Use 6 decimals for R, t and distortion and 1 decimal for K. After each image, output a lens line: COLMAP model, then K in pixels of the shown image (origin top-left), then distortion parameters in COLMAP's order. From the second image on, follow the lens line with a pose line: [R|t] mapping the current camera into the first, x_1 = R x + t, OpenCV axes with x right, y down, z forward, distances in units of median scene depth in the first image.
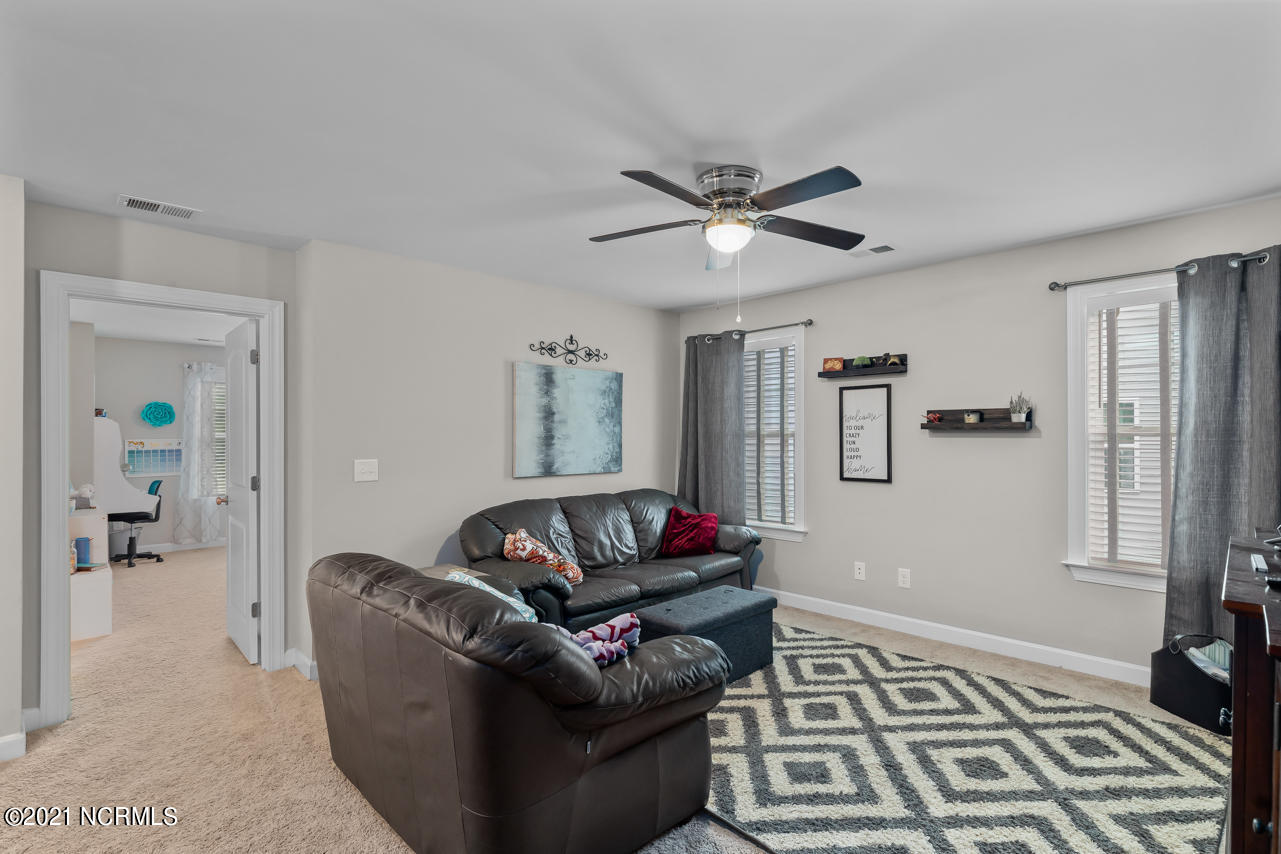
lens RADIAL K [[595.2, 0, 668.2], [0, 595.2, 432.0], [0, 0, 1]] dist [0.007759, -0.000893]
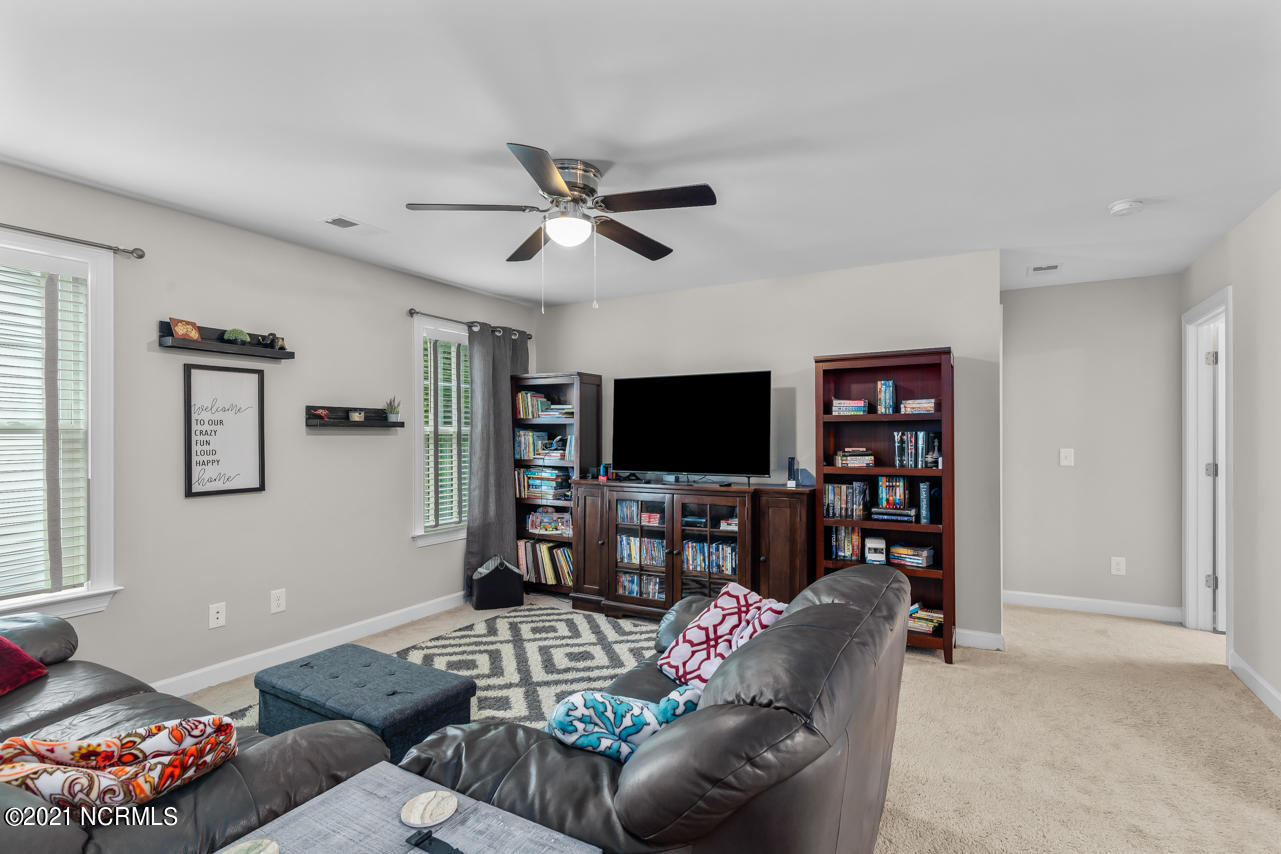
lens RADIAL K [[604.5, 0, 643.1], [0, 604.5, 435.0], [0, 0, 1]] dist [0.000381, 0.002092]
pose [[-0.229755, 0.001594, 0.973247, -0.558541], [-0.002989, 0.999993, -0.002344, 0.008886], [-0.973244, -0.003447, -0.229749, 0.685056]]
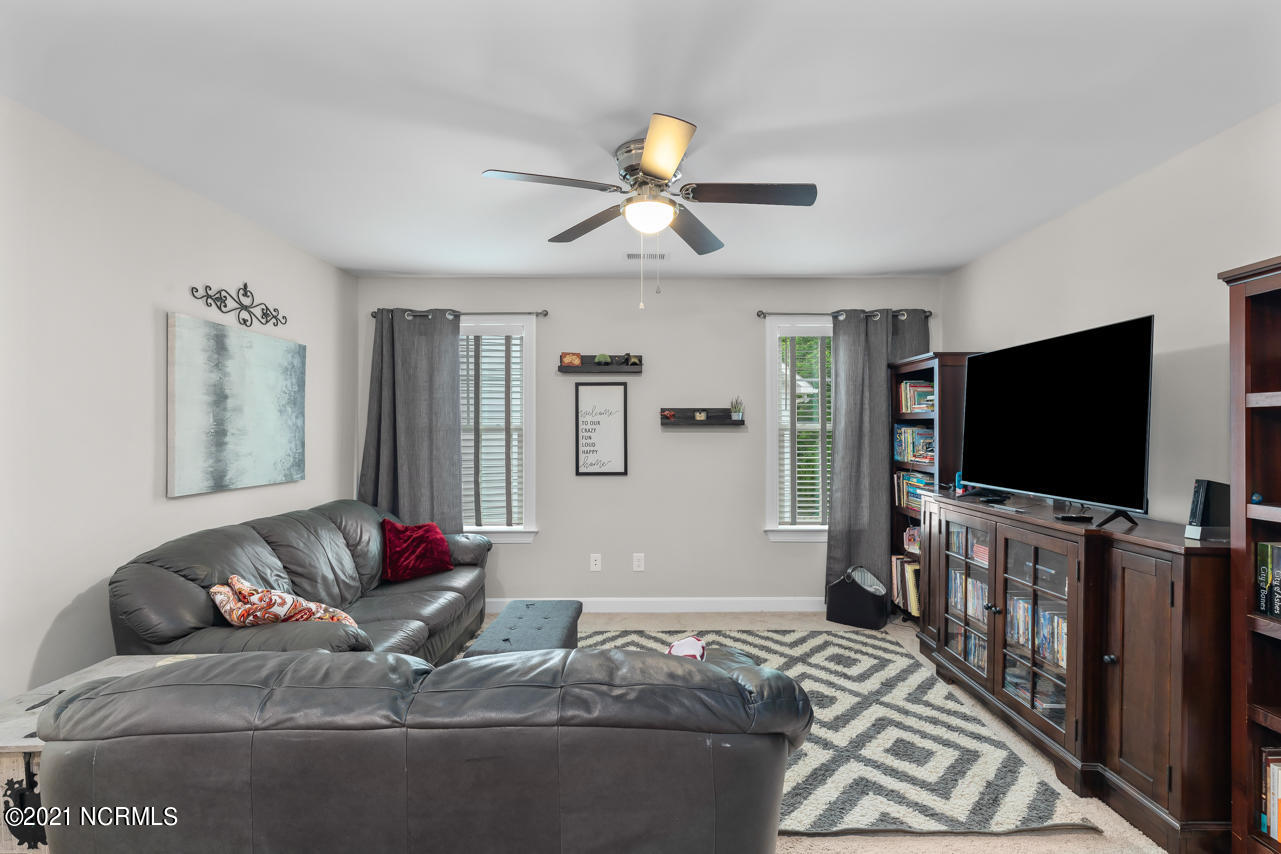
lens RADIAL K [[595.2, 0, 651.2], [0, 595.2, 431.2], [0, 0, 1]] dist [0.007759, -0.000893]
pose [[0.721748, 0.000744, 0.692155, -0.333557], [-0.004549, 0.999983, 0.003669, 0.002746], [-0.692141, -0.005796, 0.721739, 0.202346]]
